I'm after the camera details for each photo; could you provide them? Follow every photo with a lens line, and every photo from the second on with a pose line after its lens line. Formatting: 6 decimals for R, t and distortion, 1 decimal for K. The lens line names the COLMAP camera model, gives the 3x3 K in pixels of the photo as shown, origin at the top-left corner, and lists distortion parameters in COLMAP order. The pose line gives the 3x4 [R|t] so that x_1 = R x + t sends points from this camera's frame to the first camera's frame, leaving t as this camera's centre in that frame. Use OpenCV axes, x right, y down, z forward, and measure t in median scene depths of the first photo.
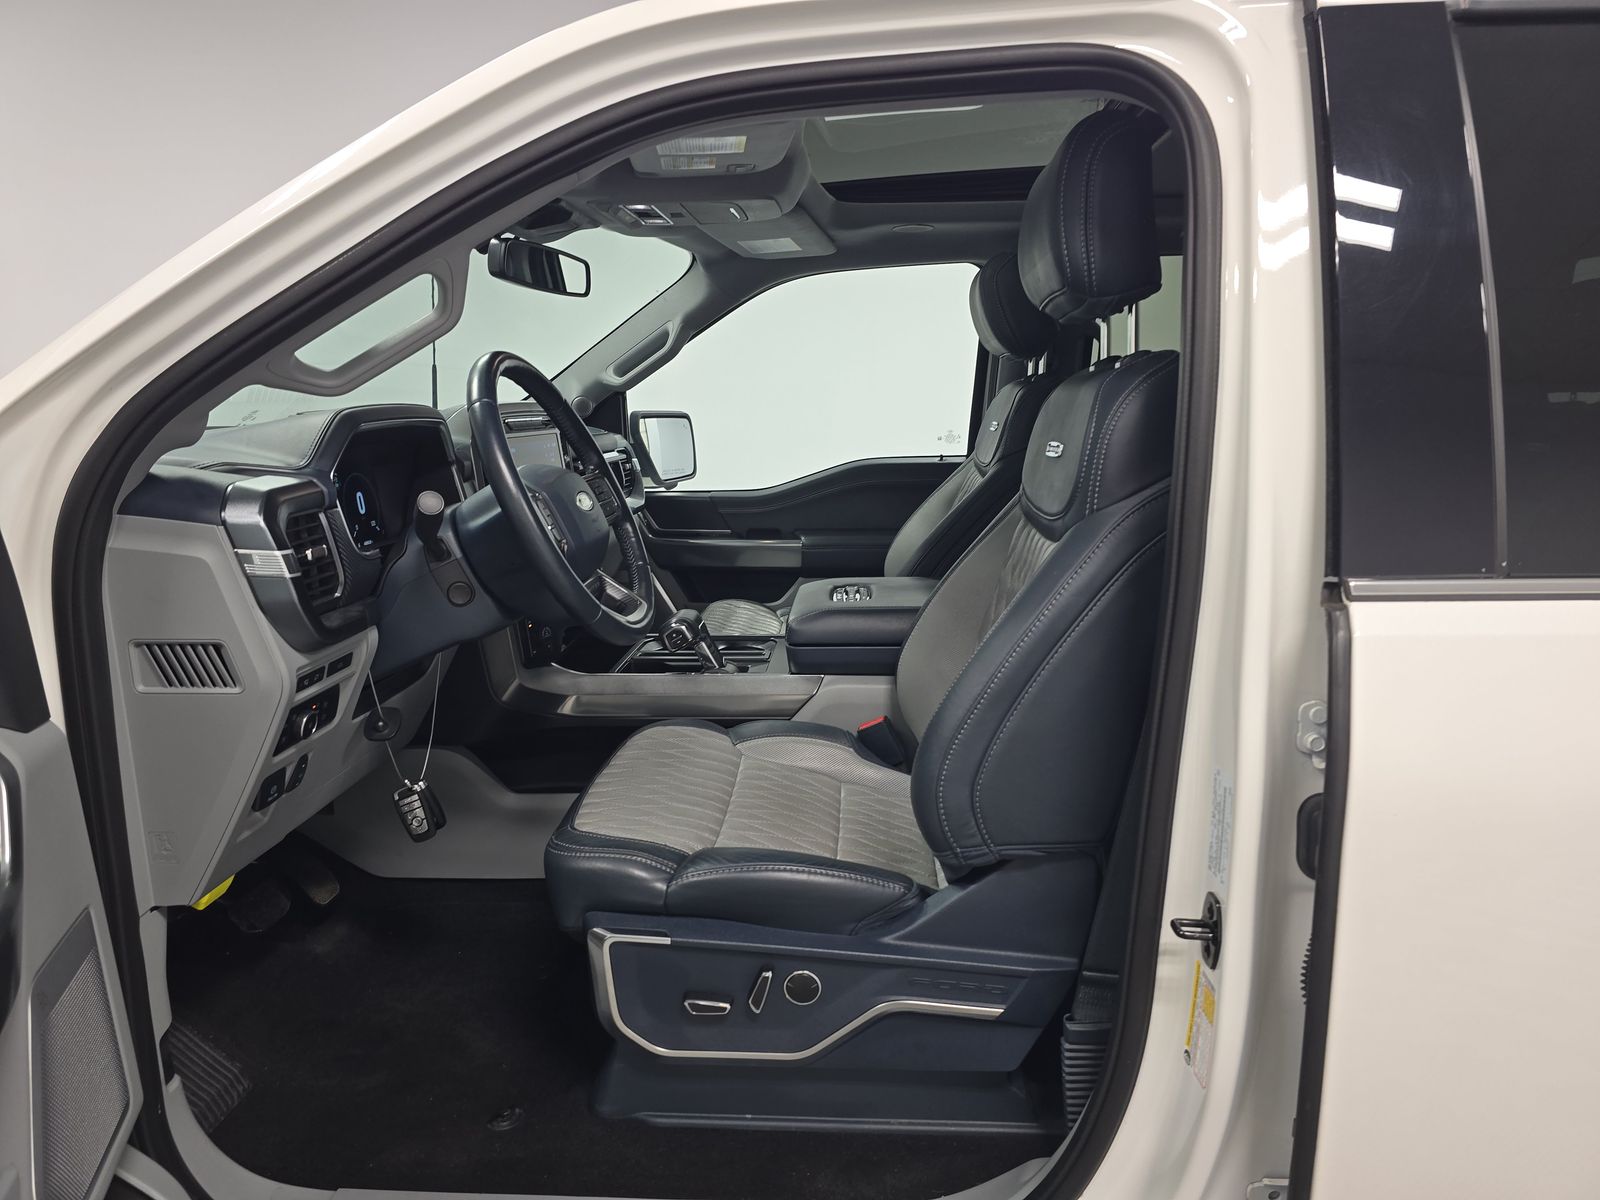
lens RADIAL K [[1063.9, 0, 805.3], [0, 1063.9, 607.2], [0, 0, 1]] dist [0.080483, -0.103481]
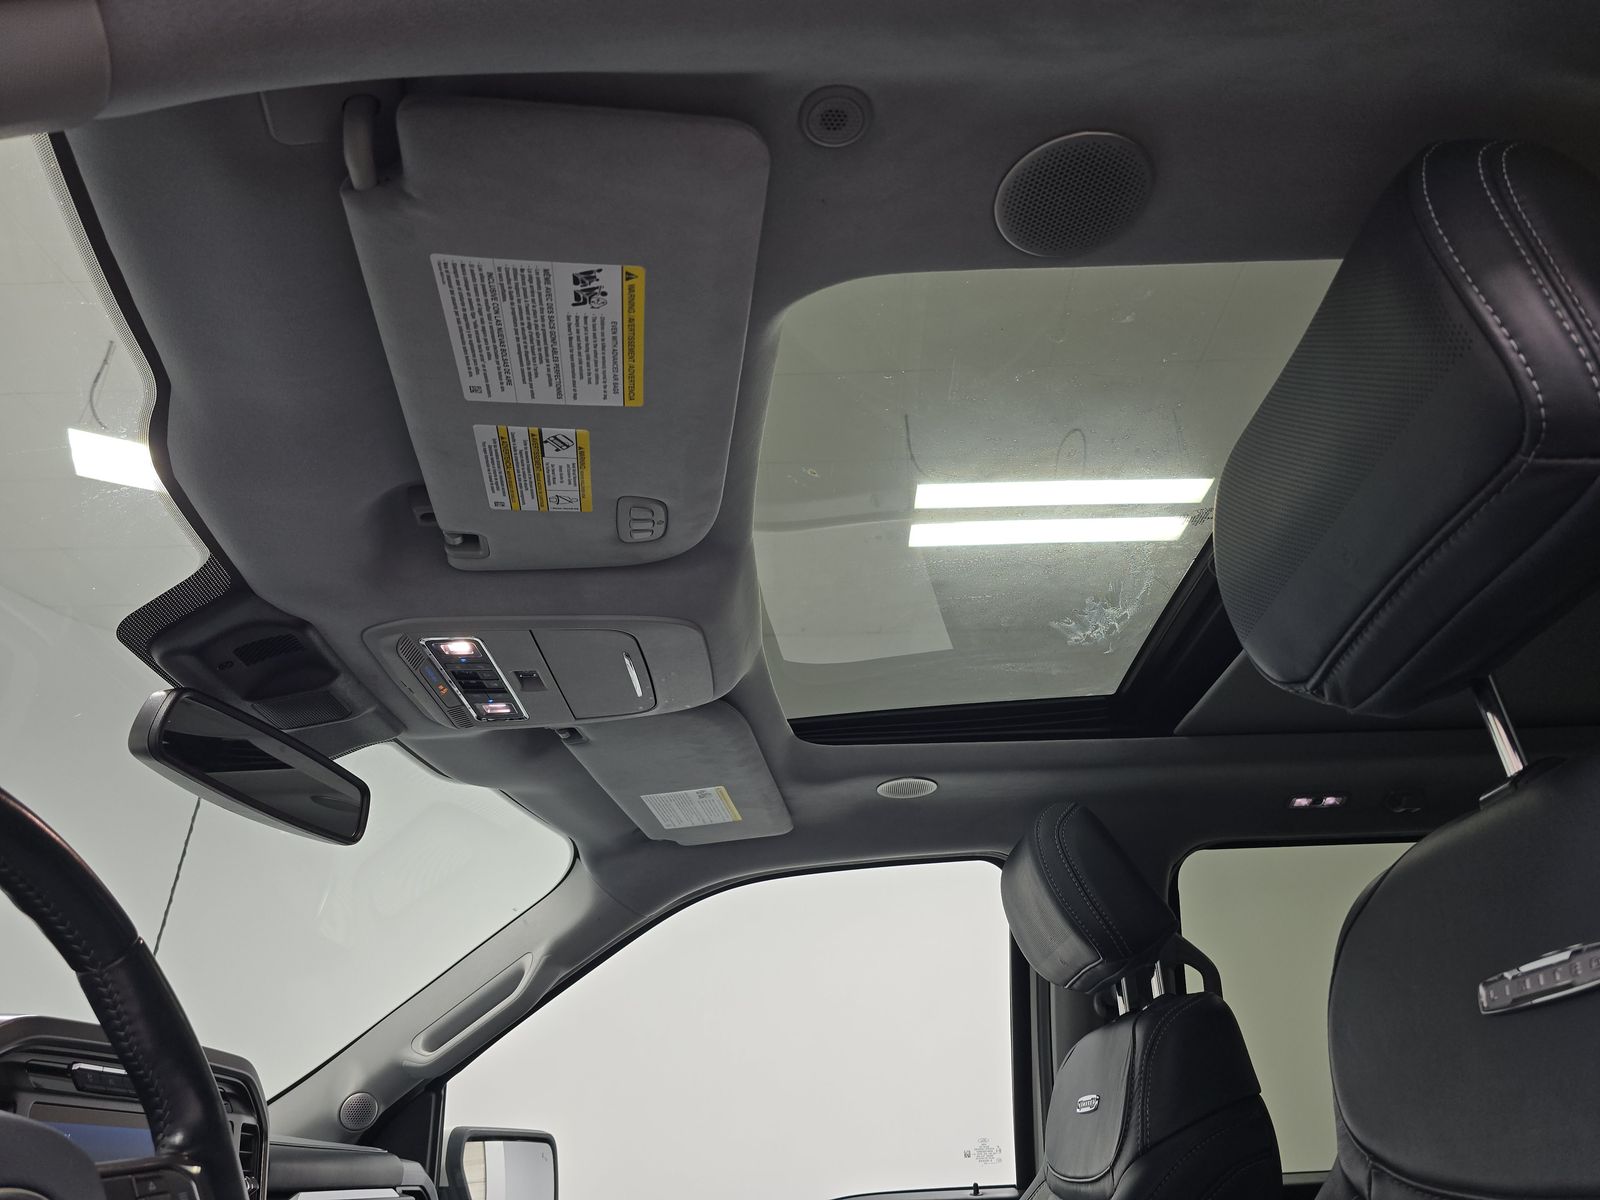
lens RADIAL K [[1063.9, 0, 805.3], [0, 1063.9, 607.2], [0, 0, 1]] dist [0.080483, -0.103481]
pose [[0.997390, 0.005937, 0.071963, -0.010850], [0.040552, 0.778550, -0.626272, -0.023645], [-0.059745, 0.627555, 0.776277, 0.372380]]
